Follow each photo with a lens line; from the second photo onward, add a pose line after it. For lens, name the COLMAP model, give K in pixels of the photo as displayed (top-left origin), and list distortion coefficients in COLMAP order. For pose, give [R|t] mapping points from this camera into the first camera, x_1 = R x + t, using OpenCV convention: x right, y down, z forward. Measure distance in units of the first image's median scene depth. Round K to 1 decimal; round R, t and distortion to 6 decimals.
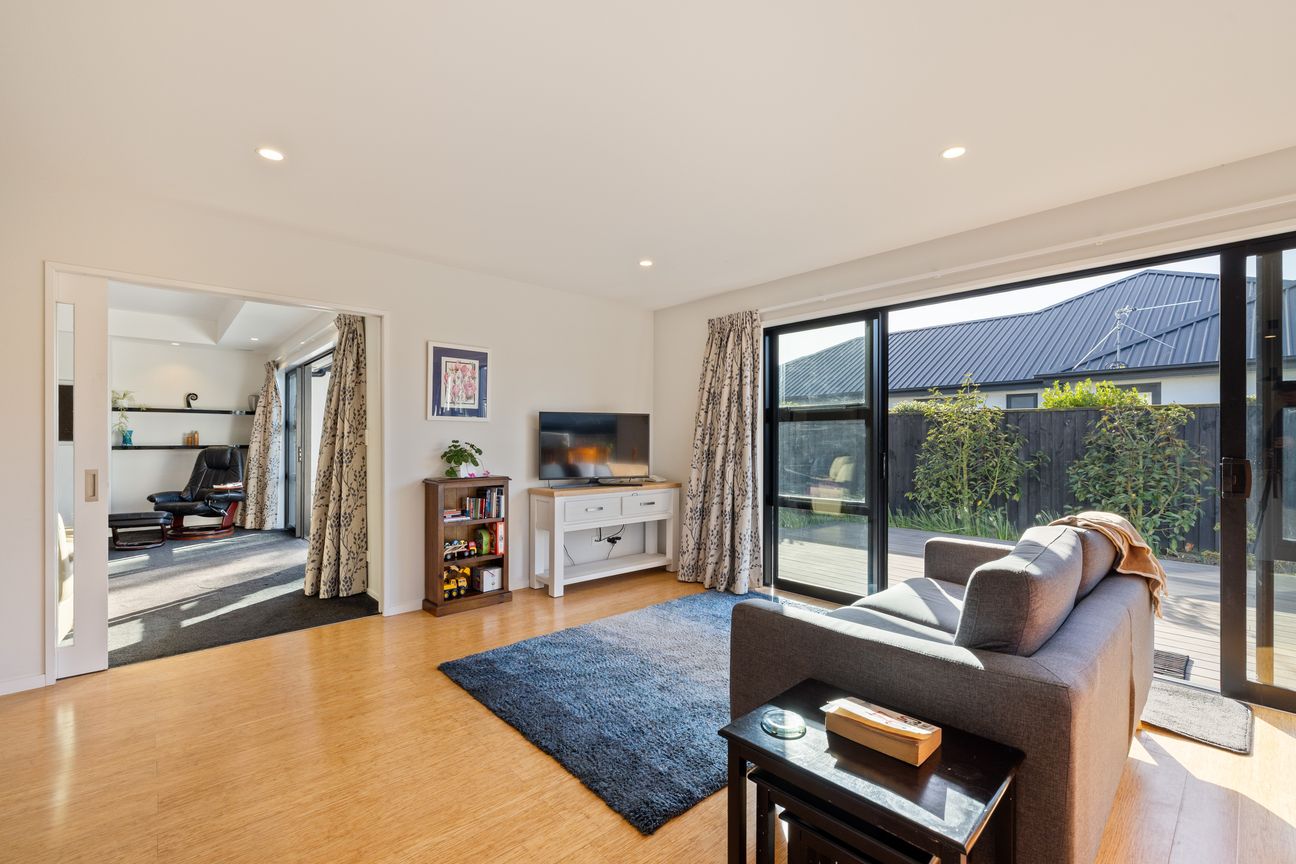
lens RADIAL K [[545.7, 0, 646.5], [0, 545.7, 437.8], [0, 0, 1]] dist [-0.001291, -0.000240]
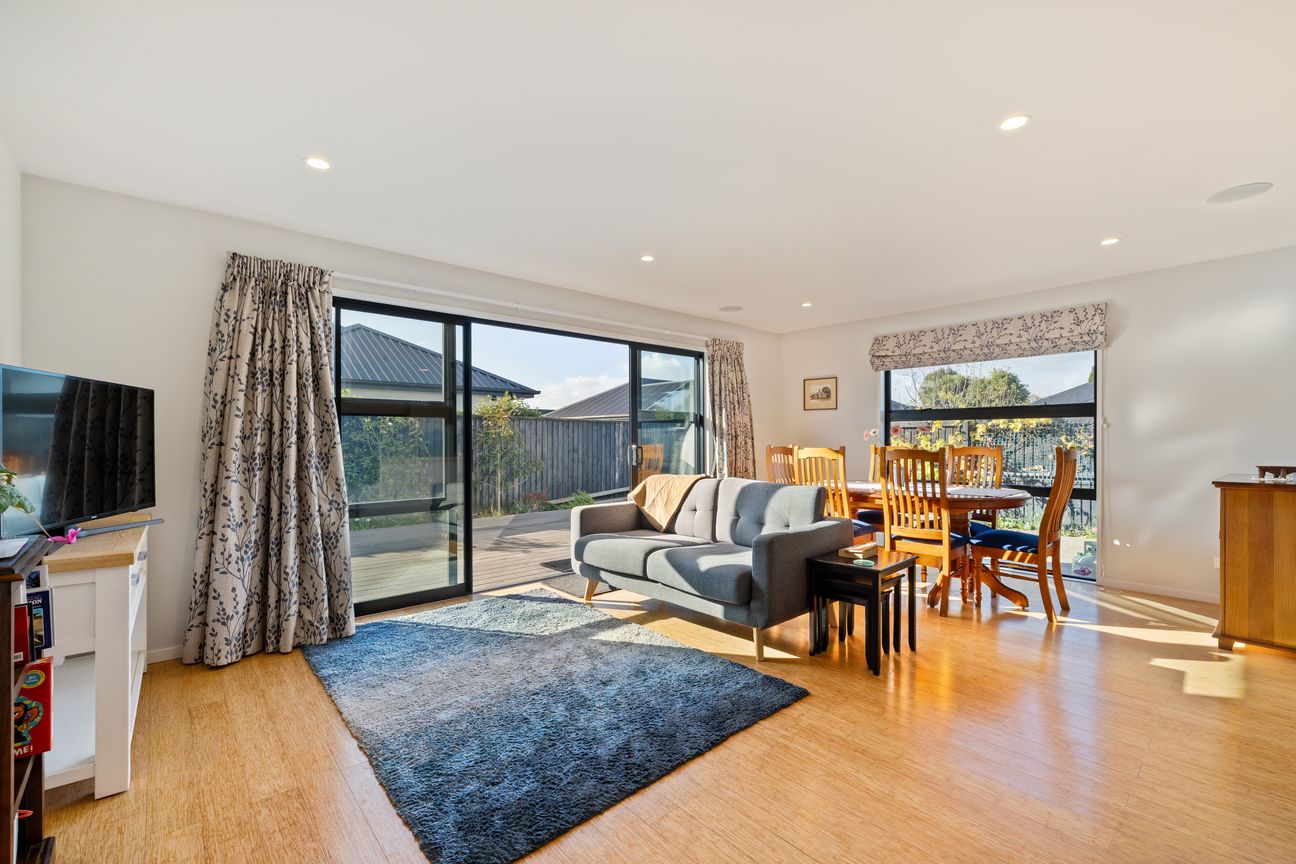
lens RADIAL K [[545.7, 0, 646.5], [0, 545.7, 437.8], [0, 0, 1]] dist [-0.001291, -0.000240]
pose [[0.013208, -0.000916, 0.999912, -0.643627], [-0.000676, 0.999999, 0.000925, 0.004173], [-0.999913, -0.000688, 0.013208, 0.602653]]
